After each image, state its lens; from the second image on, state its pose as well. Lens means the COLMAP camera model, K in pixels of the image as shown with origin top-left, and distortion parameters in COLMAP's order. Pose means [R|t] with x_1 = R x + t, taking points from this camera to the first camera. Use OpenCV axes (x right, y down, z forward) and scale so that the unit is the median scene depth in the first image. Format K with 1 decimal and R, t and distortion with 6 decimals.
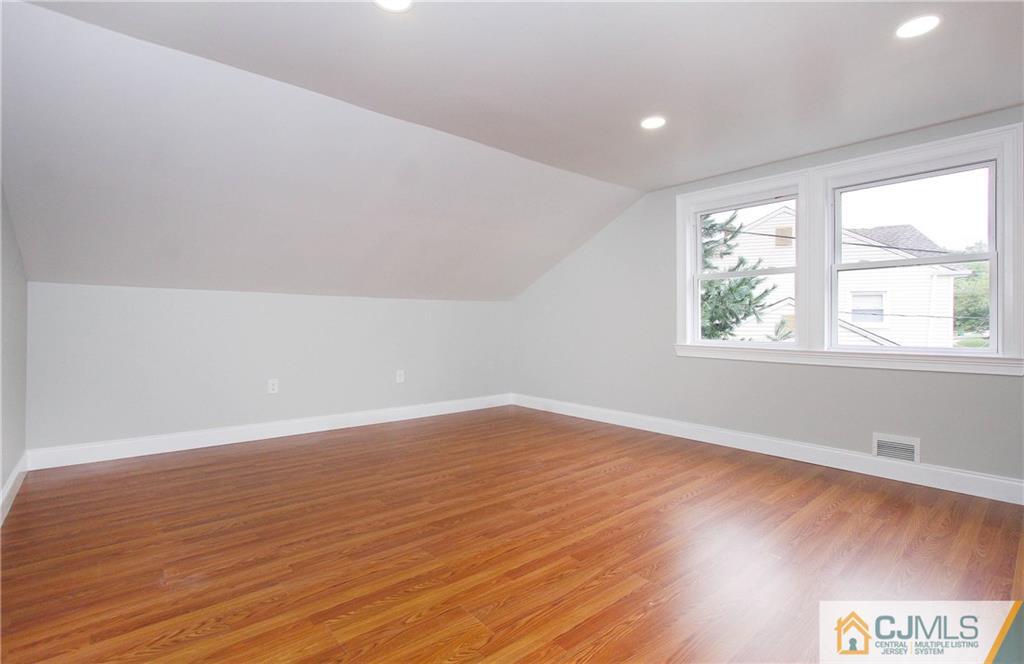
lens RADIAL K [[483.9, 0, 513.7], [0, 483.9, 328.4], [0, 0, 1]] dist [-0.015458, -0.000763]
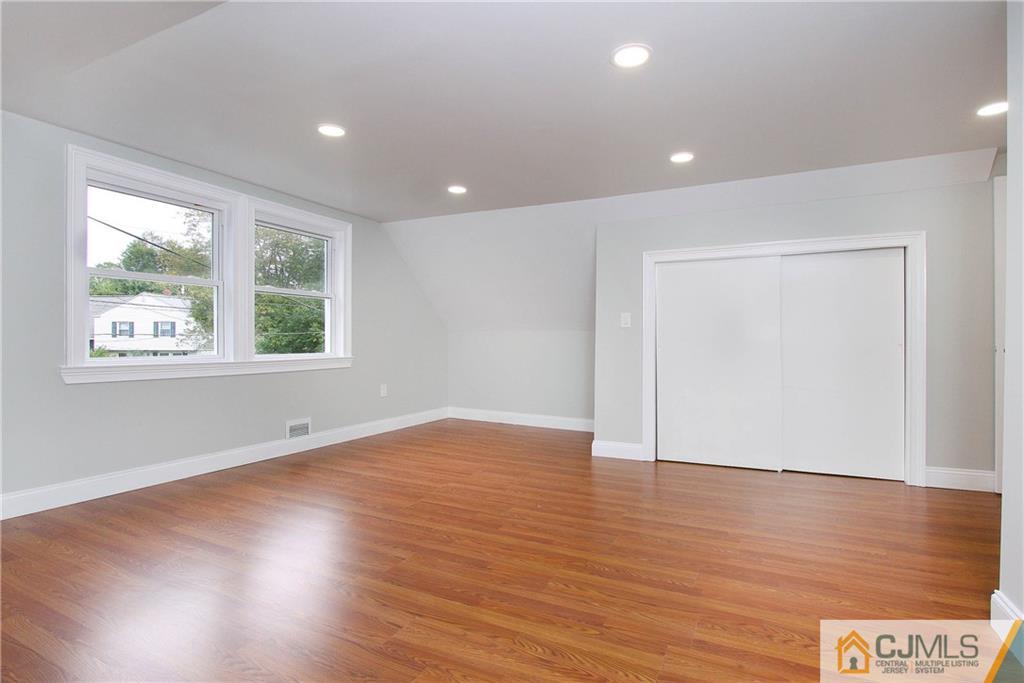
lens RADIAL K [[474.2, 0, 510.6], [0, 474.2, 339.7], [0, 0, 1]] dist [-0.024634, 0.002456]
pose [[-0.355185, -0.003875, 0.934788, -0.984756], [0.005054, 0.999969, 0.006066, -0.009426], [-0.934783, 0.006879, -0.355154, 1.366057]]
